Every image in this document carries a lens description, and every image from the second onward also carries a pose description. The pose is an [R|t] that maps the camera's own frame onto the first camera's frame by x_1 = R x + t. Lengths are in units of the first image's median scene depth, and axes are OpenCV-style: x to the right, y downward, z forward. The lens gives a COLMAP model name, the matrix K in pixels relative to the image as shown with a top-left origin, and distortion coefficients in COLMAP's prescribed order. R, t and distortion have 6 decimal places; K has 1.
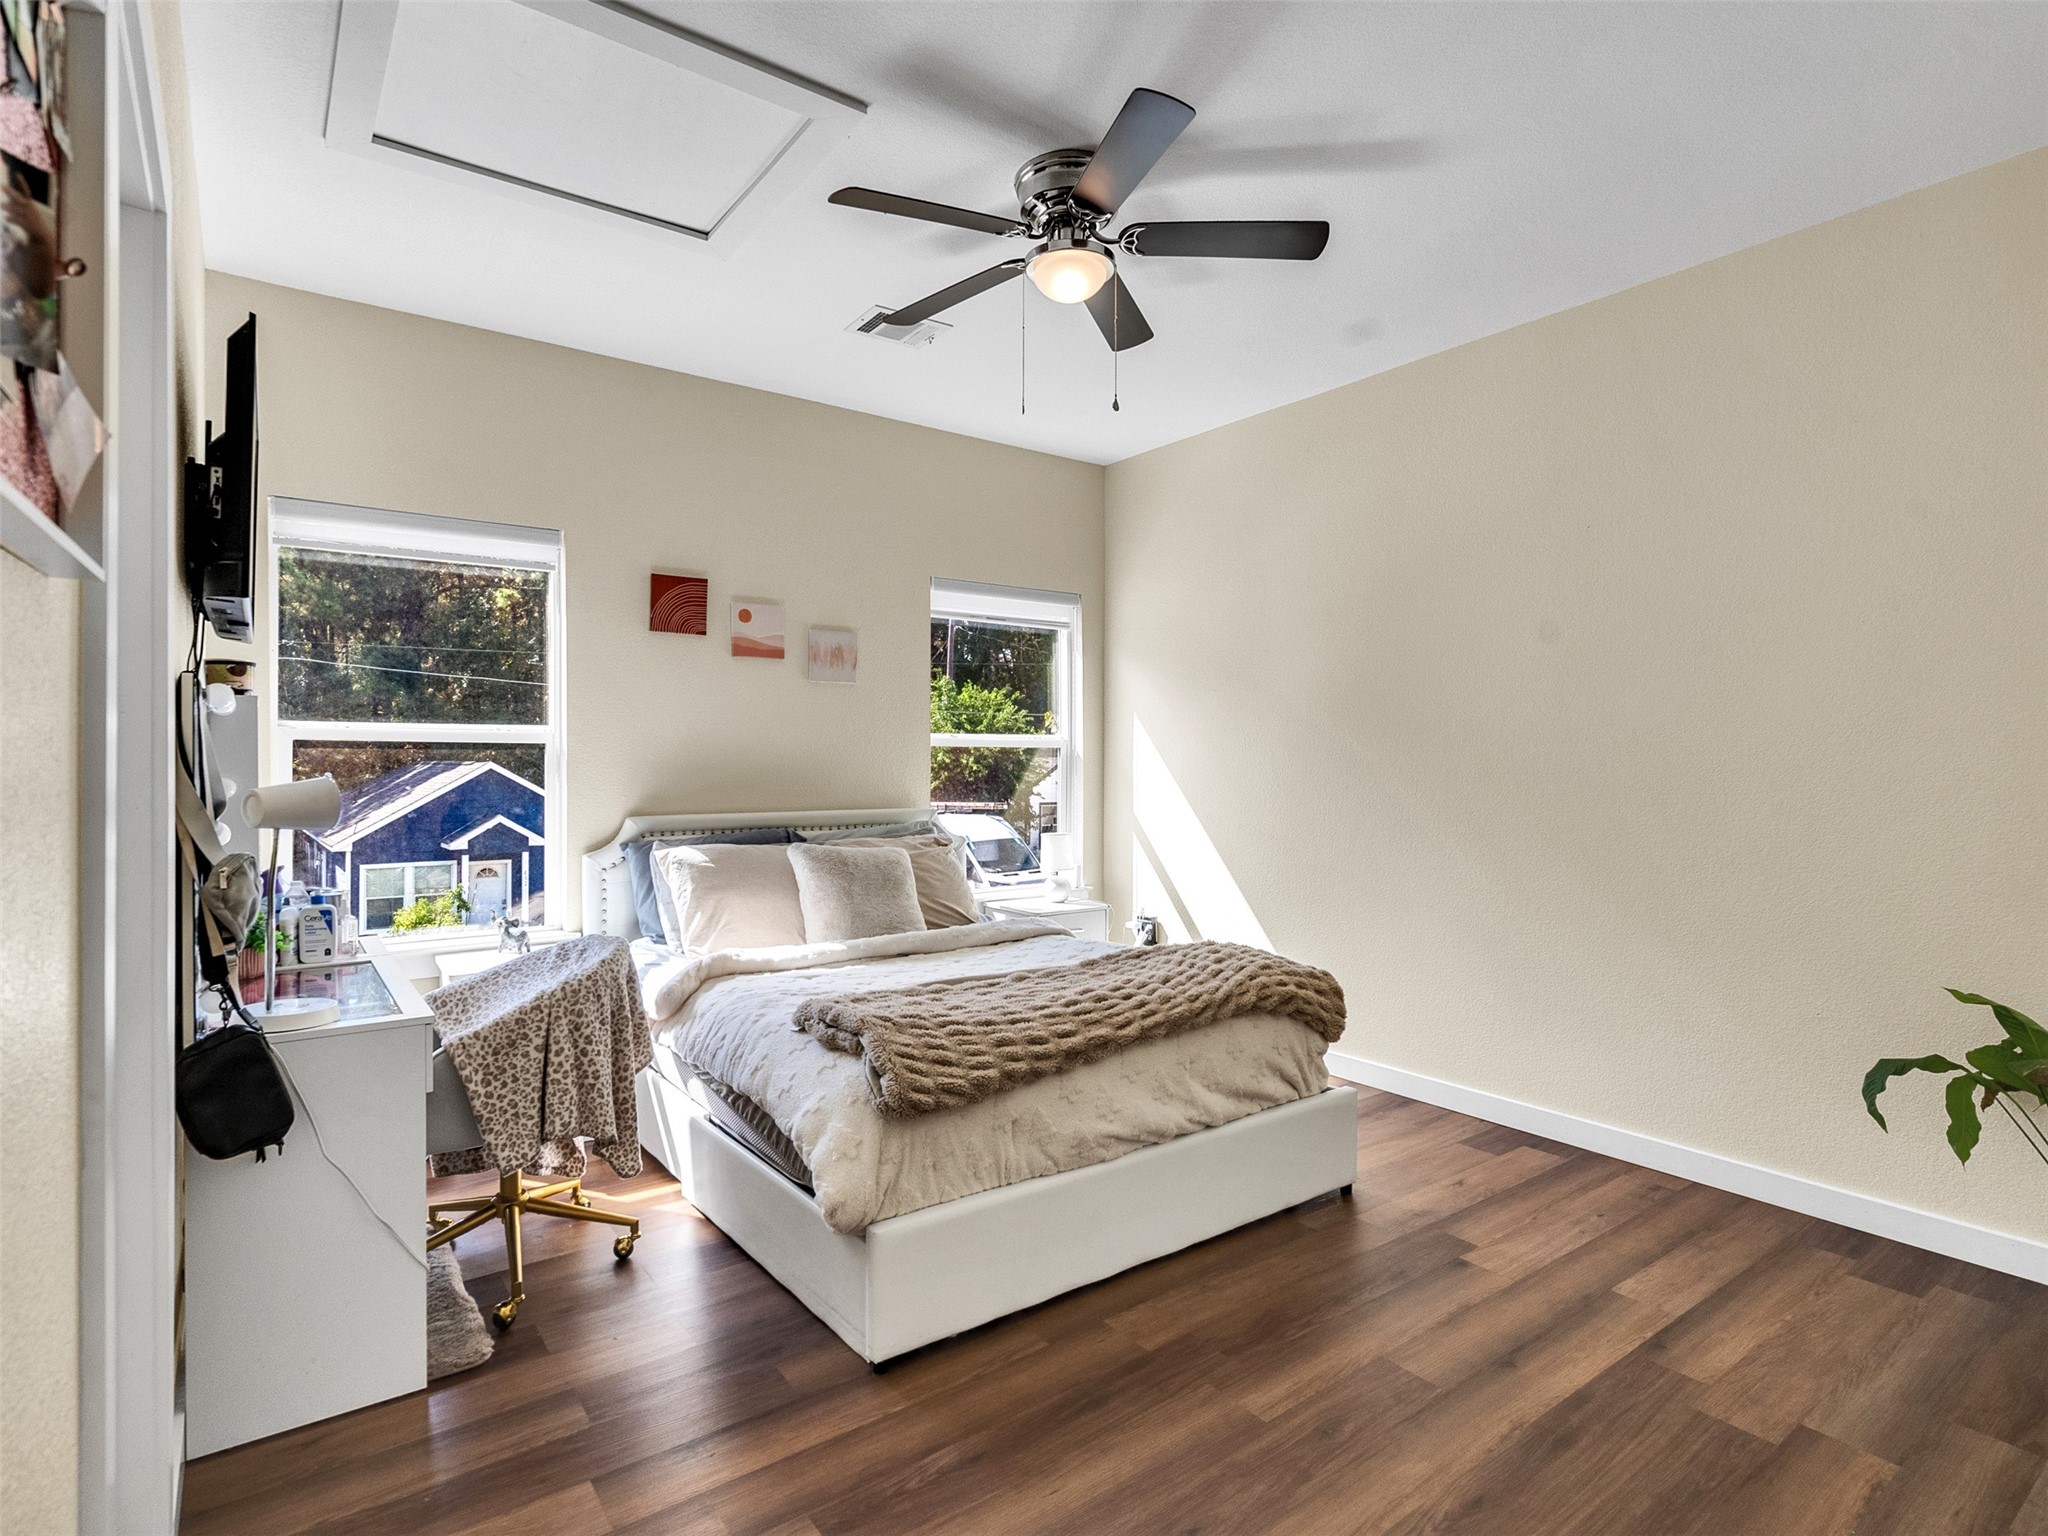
lens RADIAL K [[1052.2, 0, 1008.4], [0, 1052.2, 763.8], [0, 0, 1]] dist [-0.000733, 0.001946]
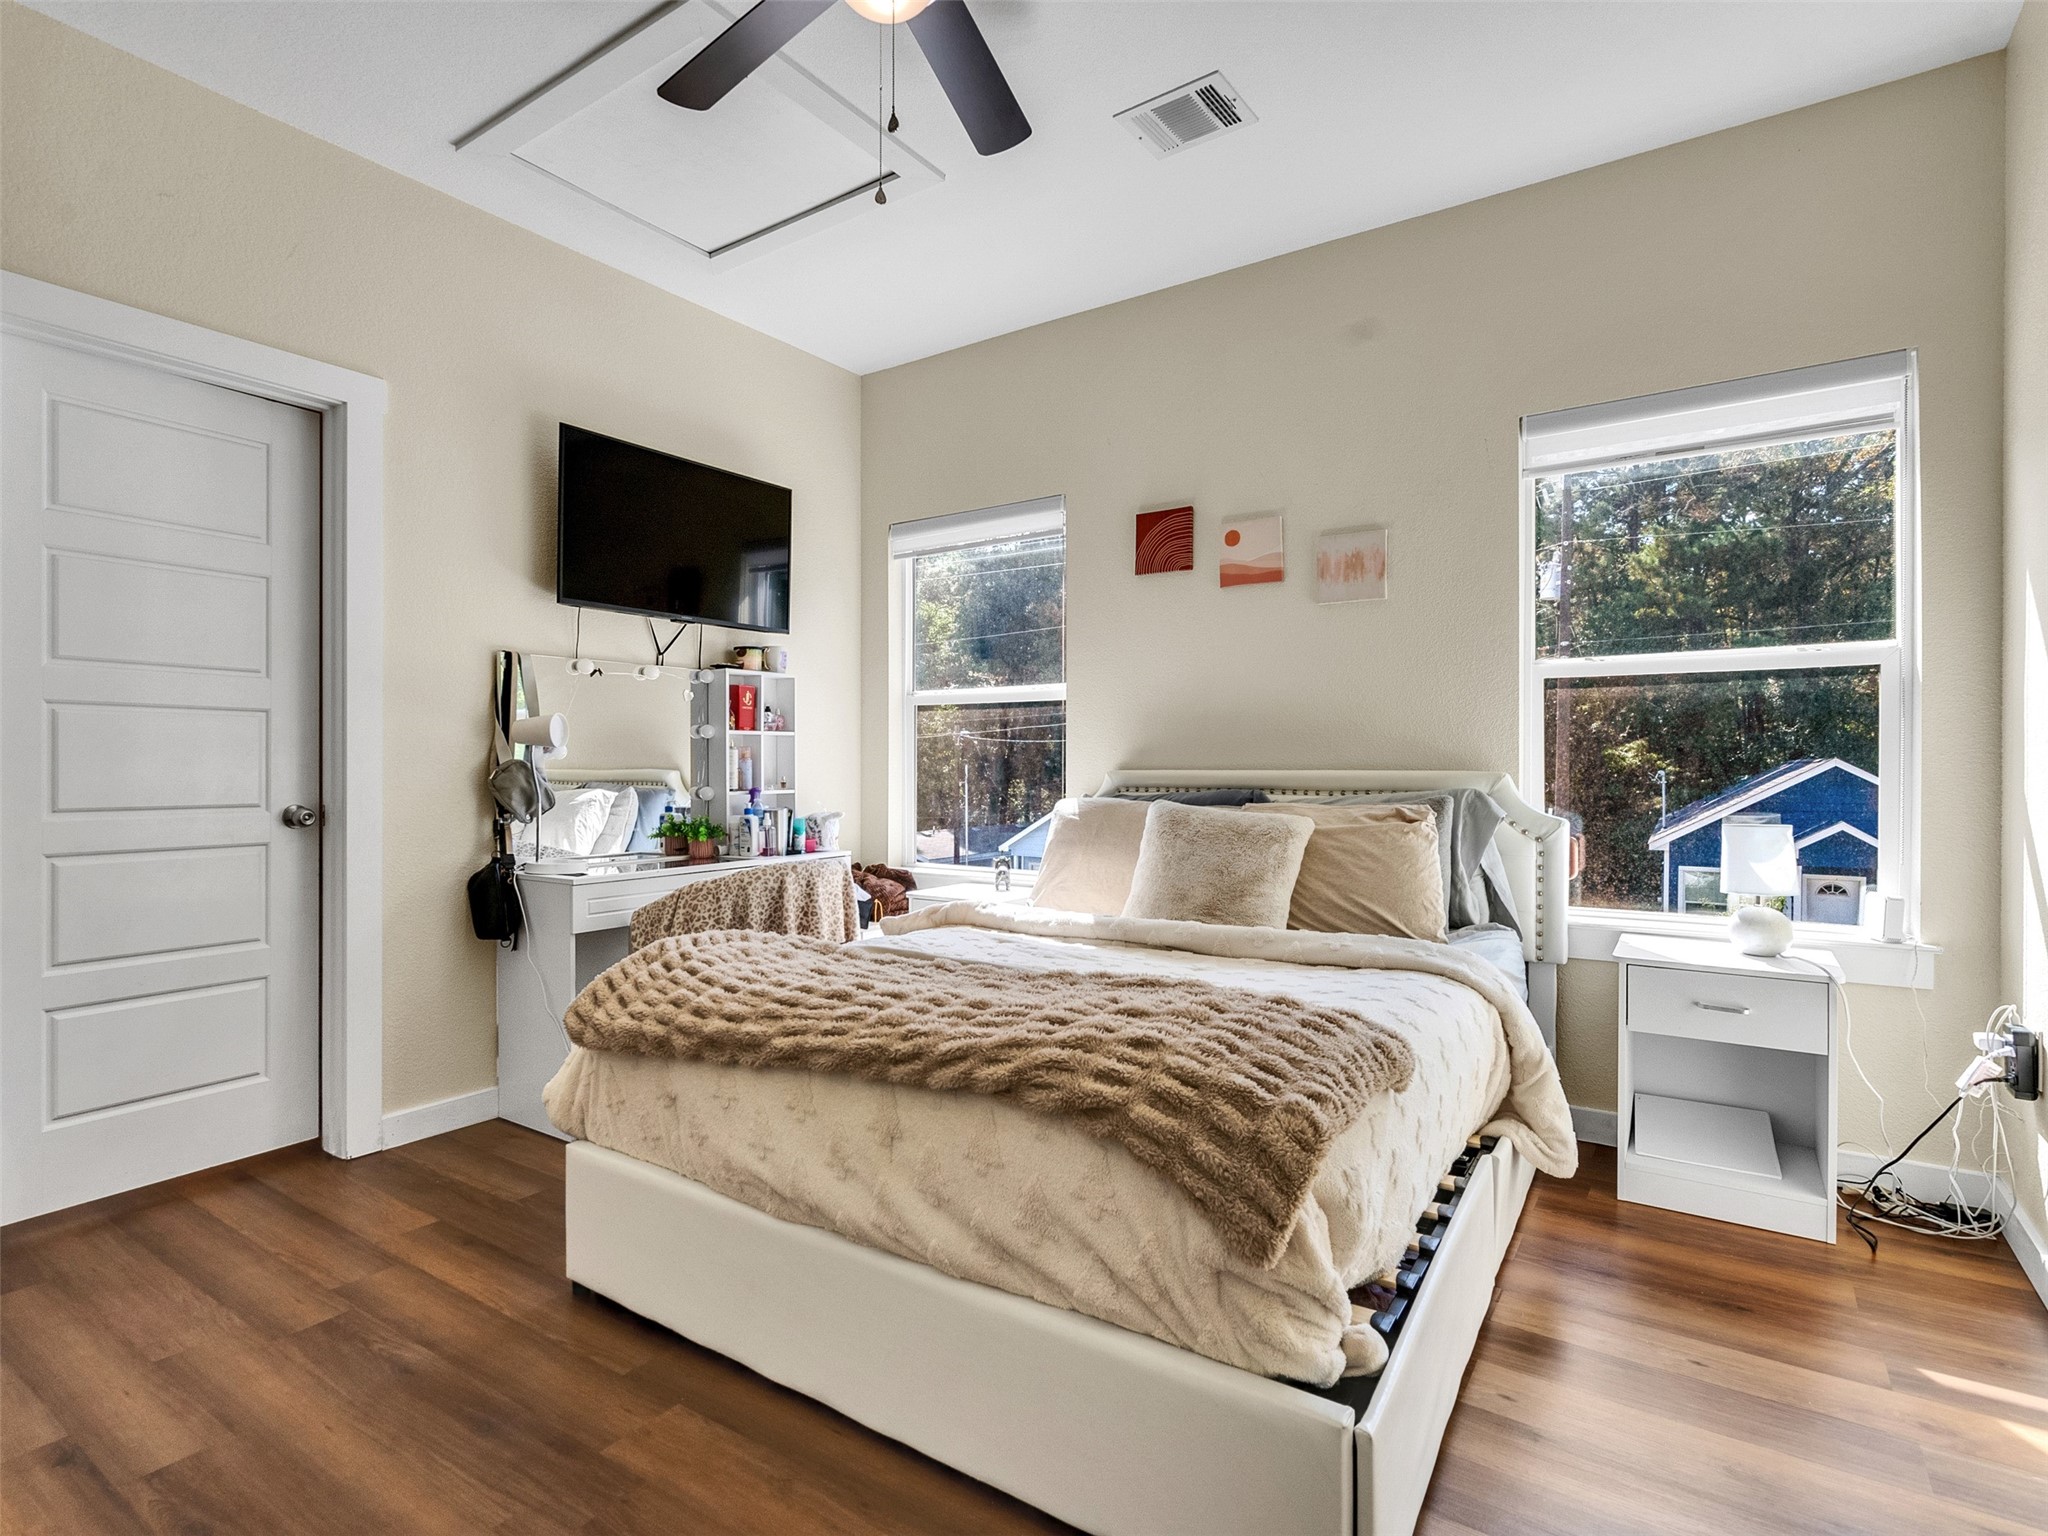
lens RADIAL K [[1052.2, 0, 1013.1], [0, 1052.2, 773.8], [0, 0, 1]] dist [-0.000733, 0.001946]
pose [[0.329467, 0.004812, -0.944155, 0.512361], [-0.002511, 0.999988, 0.004221, 0.047770], [0.944164, 0.000980, 0.329475, 0.577535]]
